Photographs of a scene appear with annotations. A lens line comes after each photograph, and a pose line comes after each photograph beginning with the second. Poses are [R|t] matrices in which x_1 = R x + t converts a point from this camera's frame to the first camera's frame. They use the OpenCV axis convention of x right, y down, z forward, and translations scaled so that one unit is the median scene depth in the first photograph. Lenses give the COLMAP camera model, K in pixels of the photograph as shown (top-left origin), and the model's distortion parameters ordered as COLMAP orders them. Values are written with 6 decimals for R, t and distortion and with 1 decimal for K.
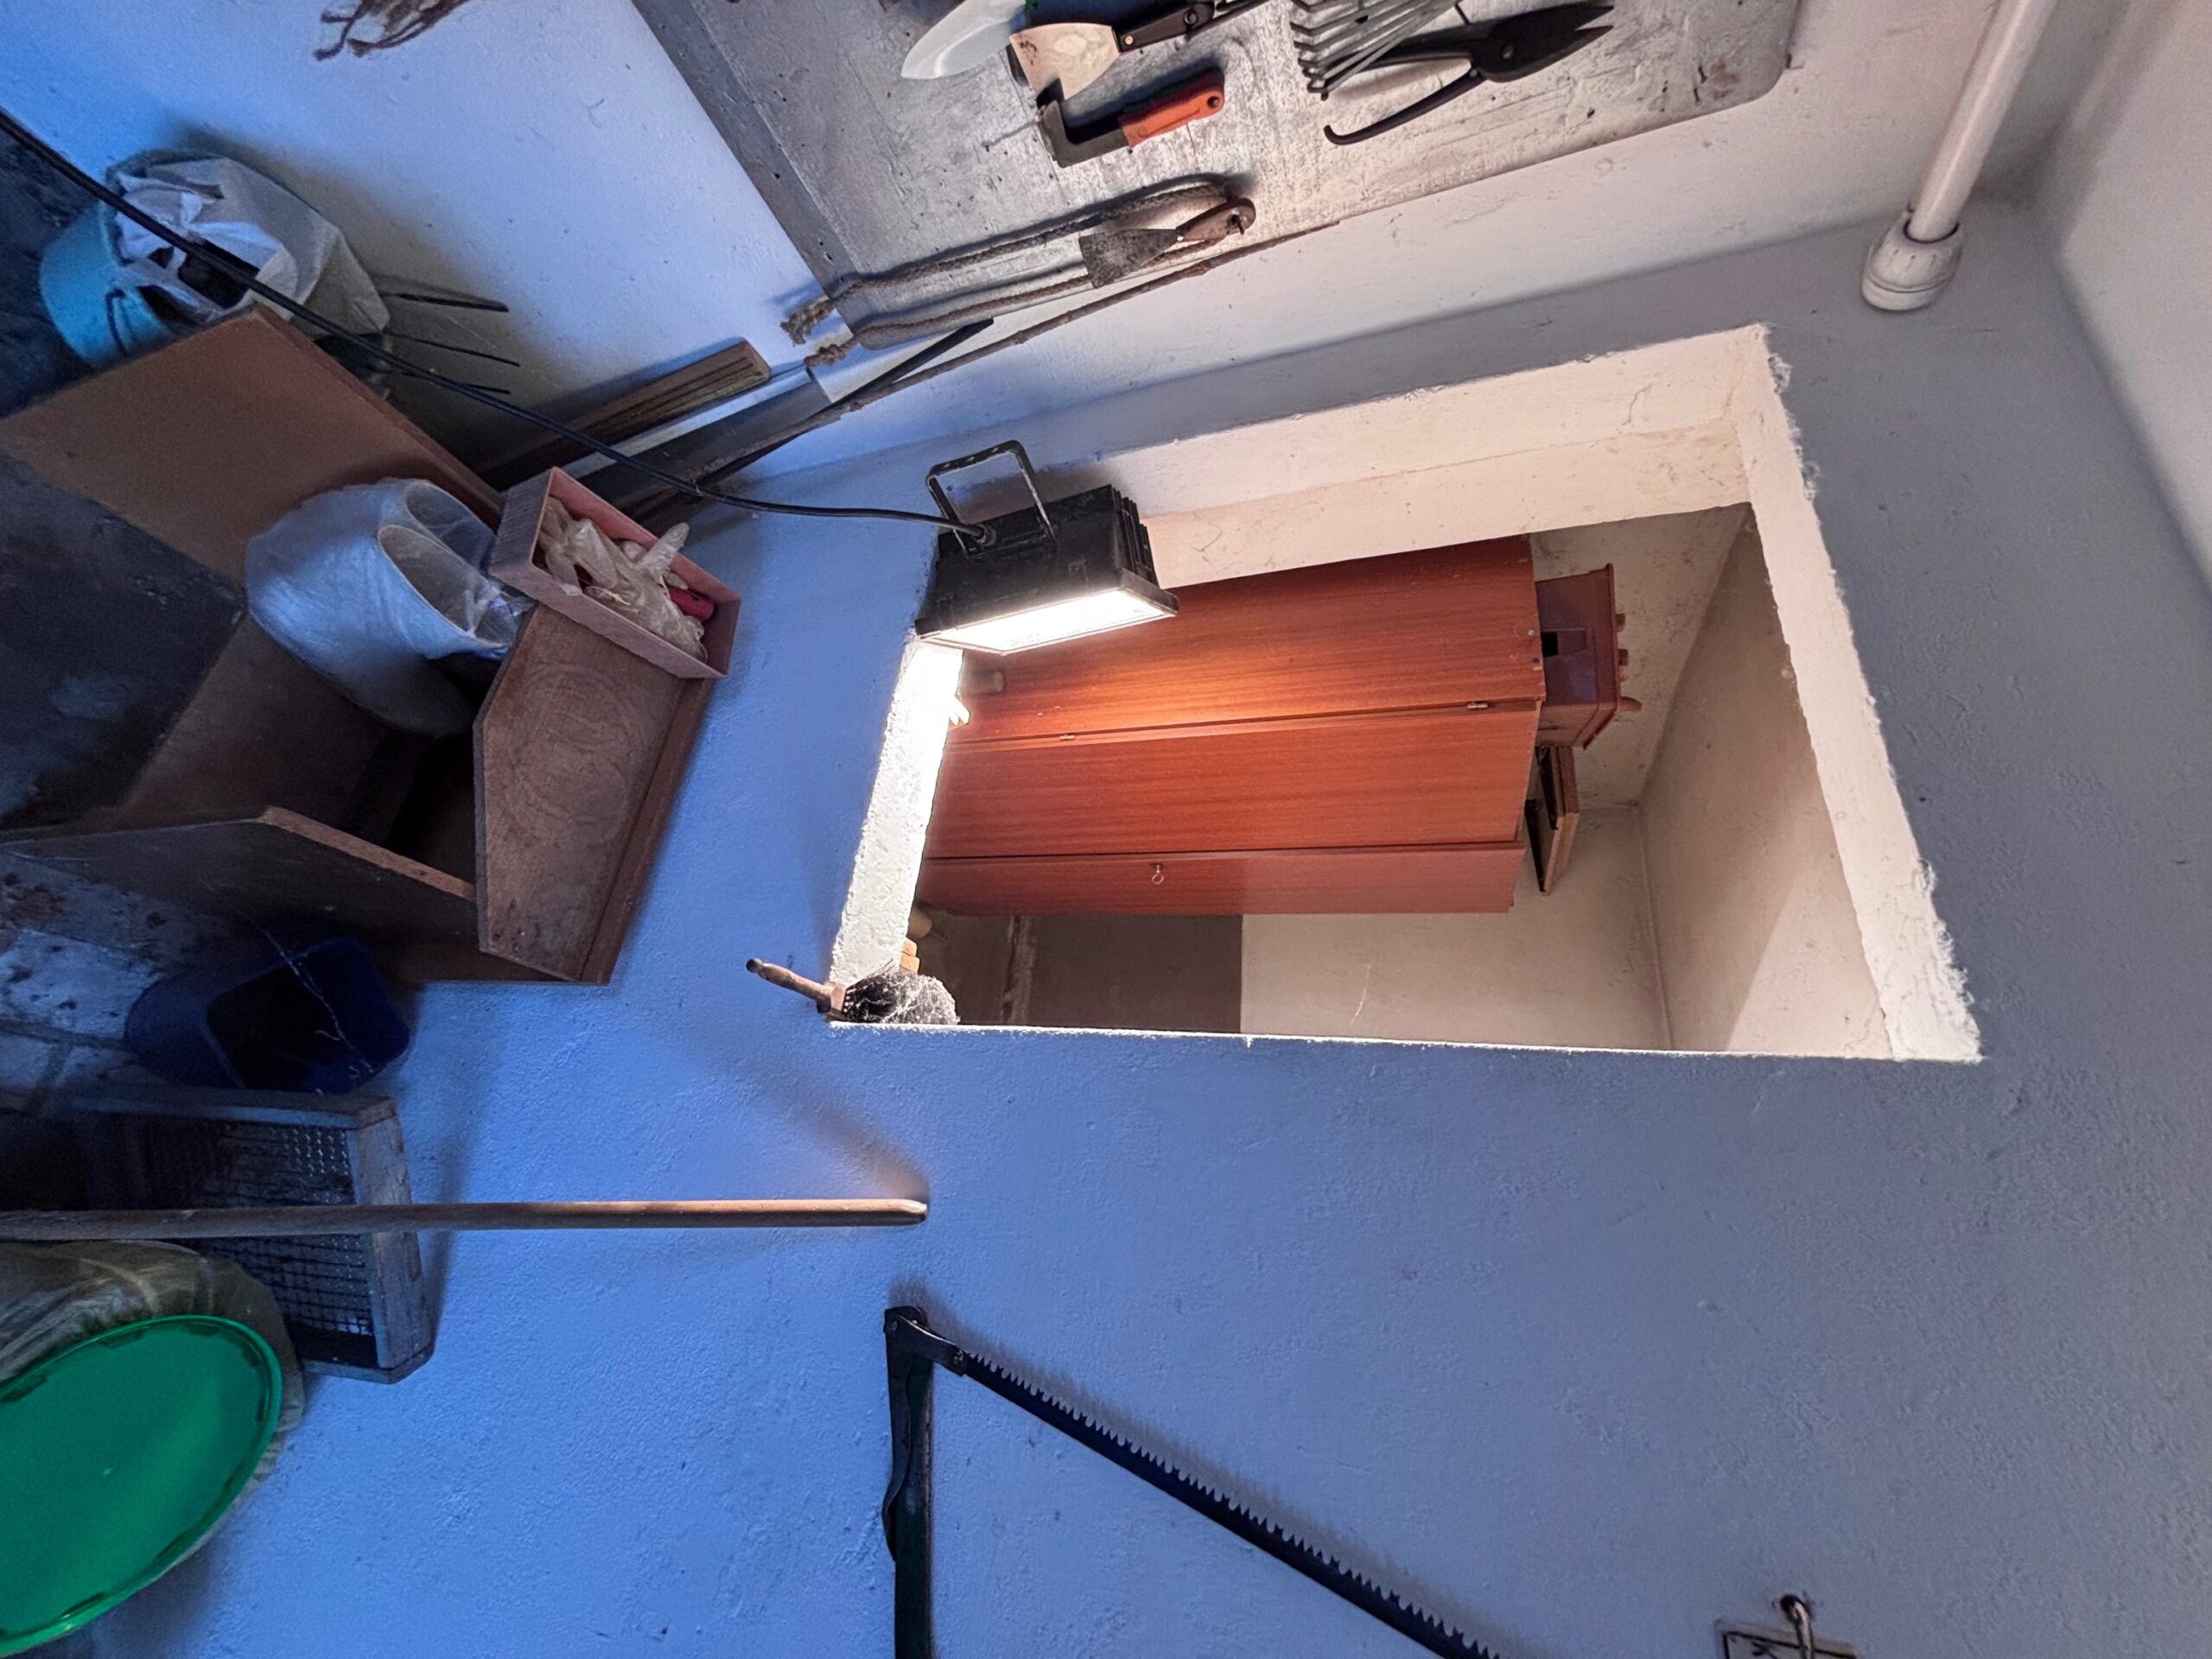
lens RADIAL K [[895.8, 0, 1106.0], [0, 895.8, 829.5], [0, 0, 1]] dist [0.000186, 0.000019]
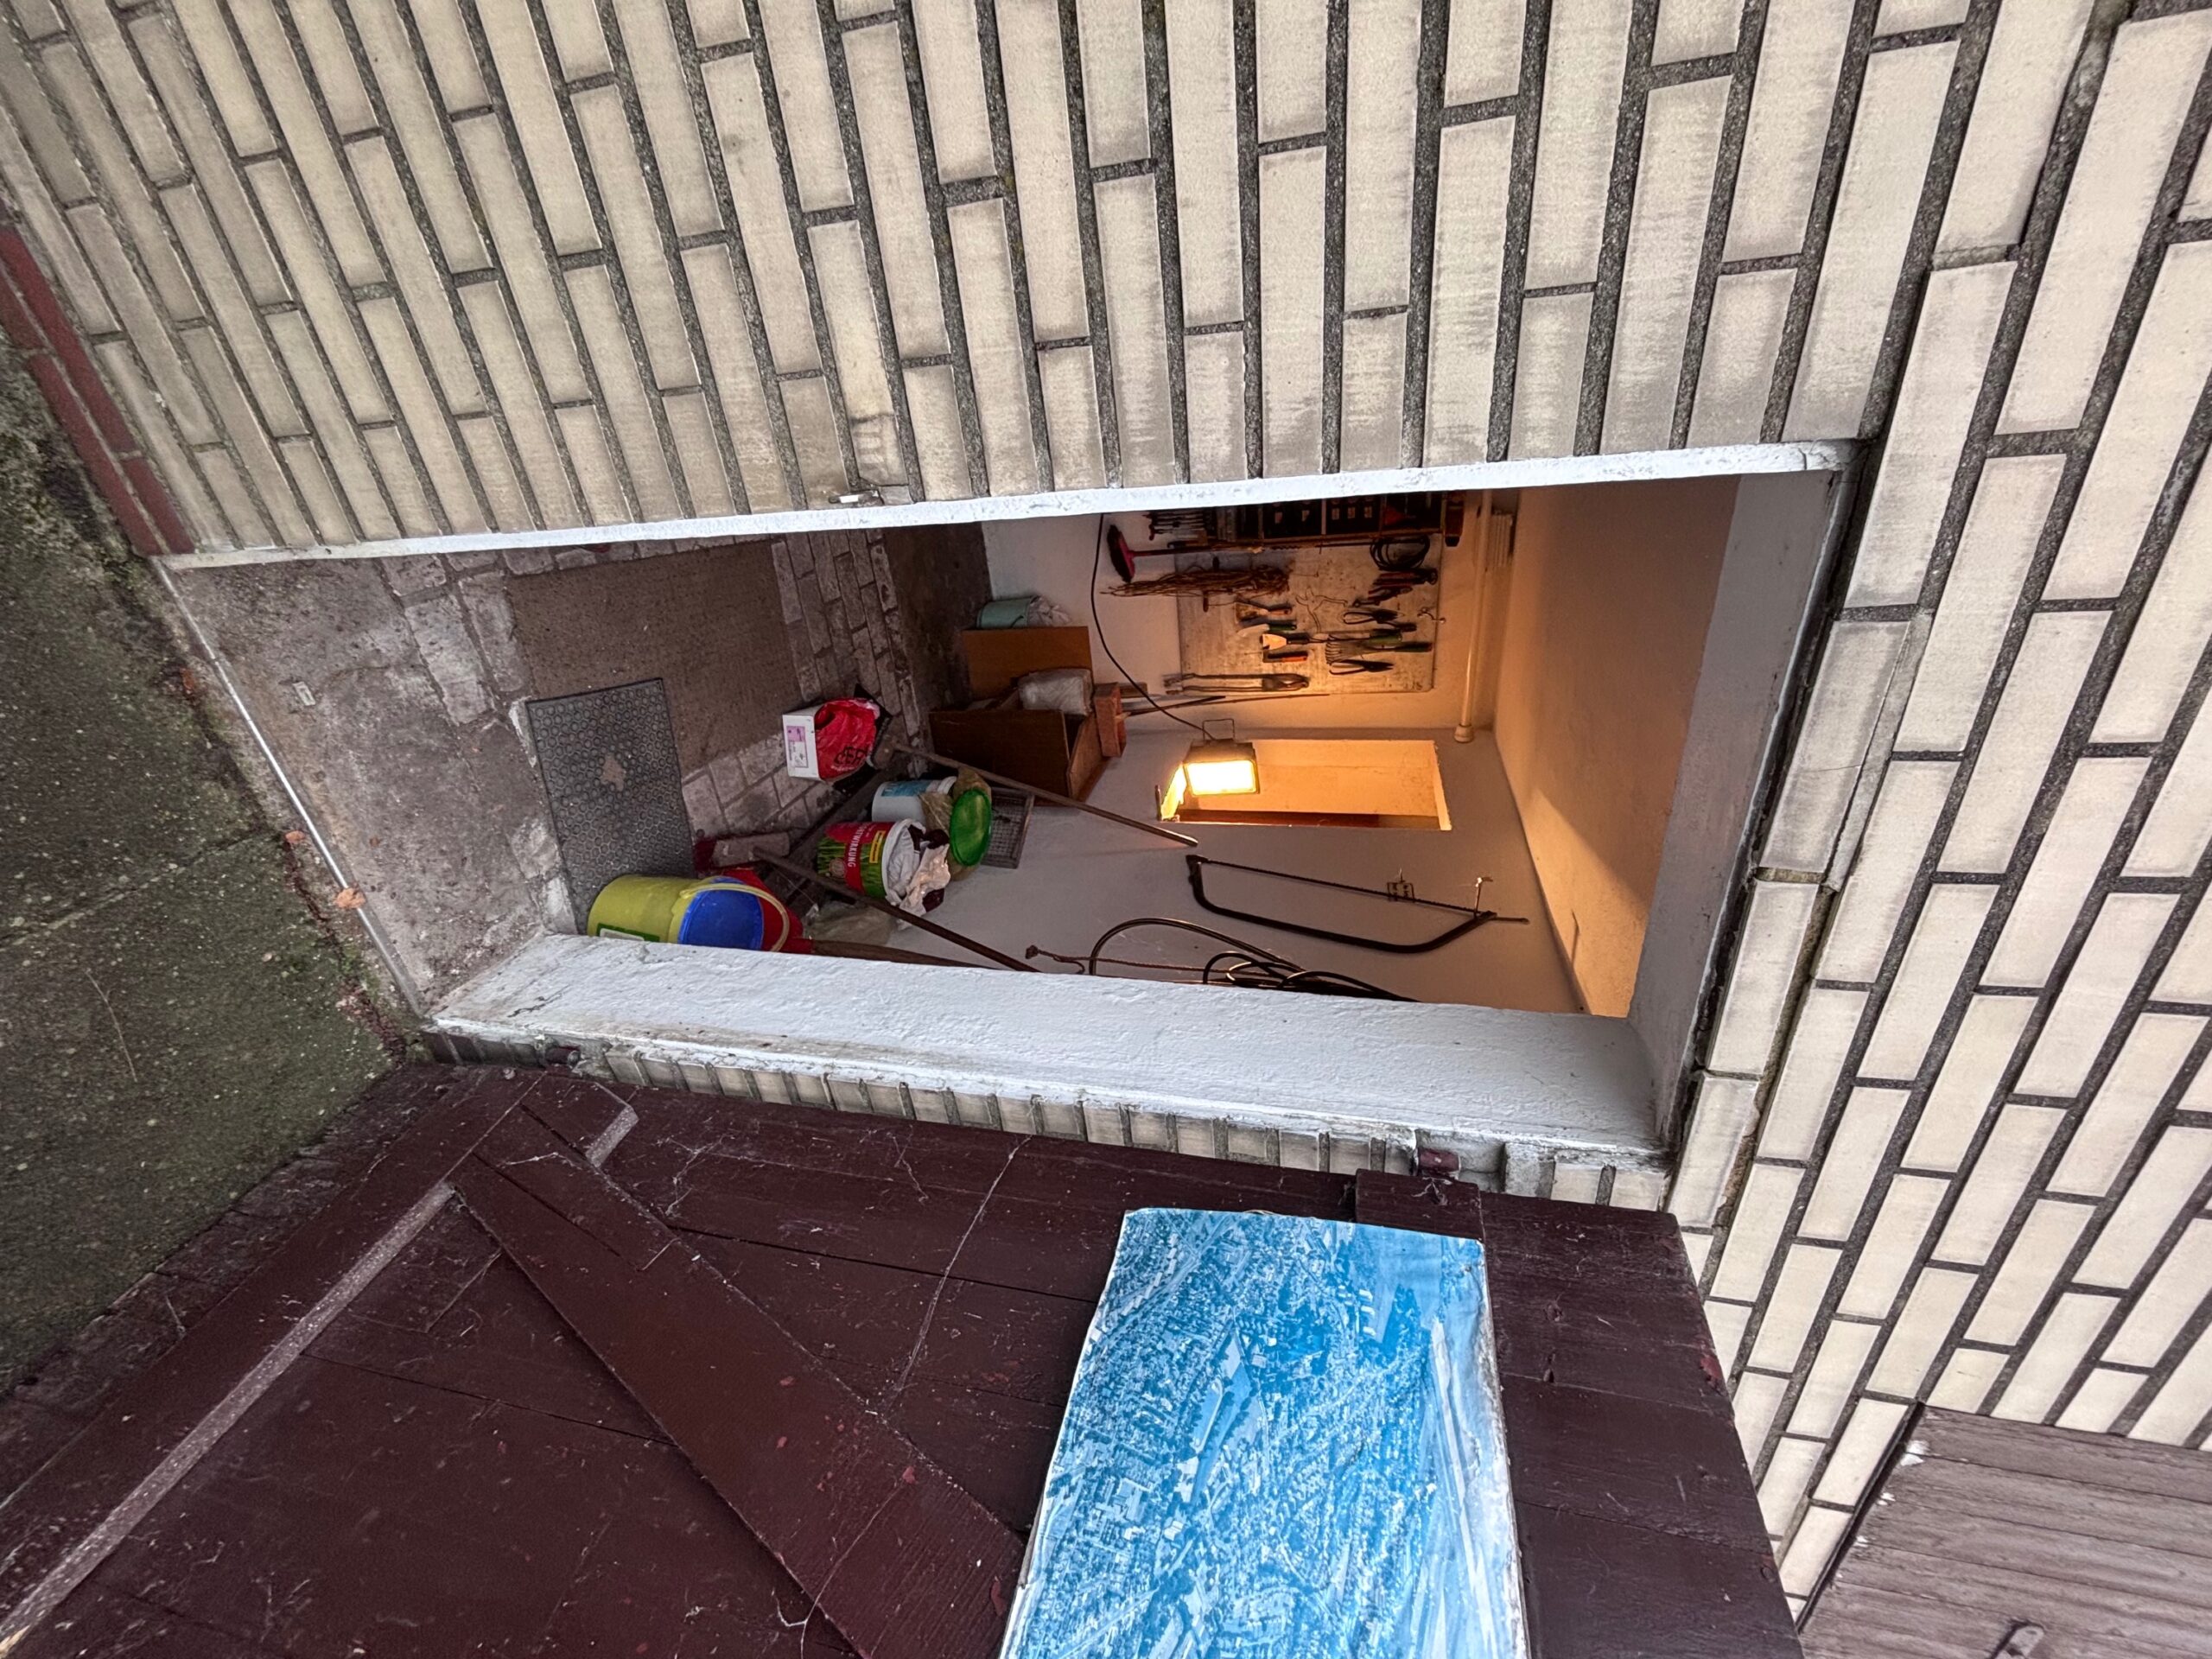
lens RADIAL K [[895.8, 0, 1106.0], [0, 895.8, 829.5], [0, 0, 1]] dist [0.000186, 0.000019]
pose [[0.960402, 0.278508, -0.007848, -0.481089], [-0.230352, 0.777868, -0.584688, 2.296478], [-0.156736, 0.563343, 0.811220, -1.676282]]
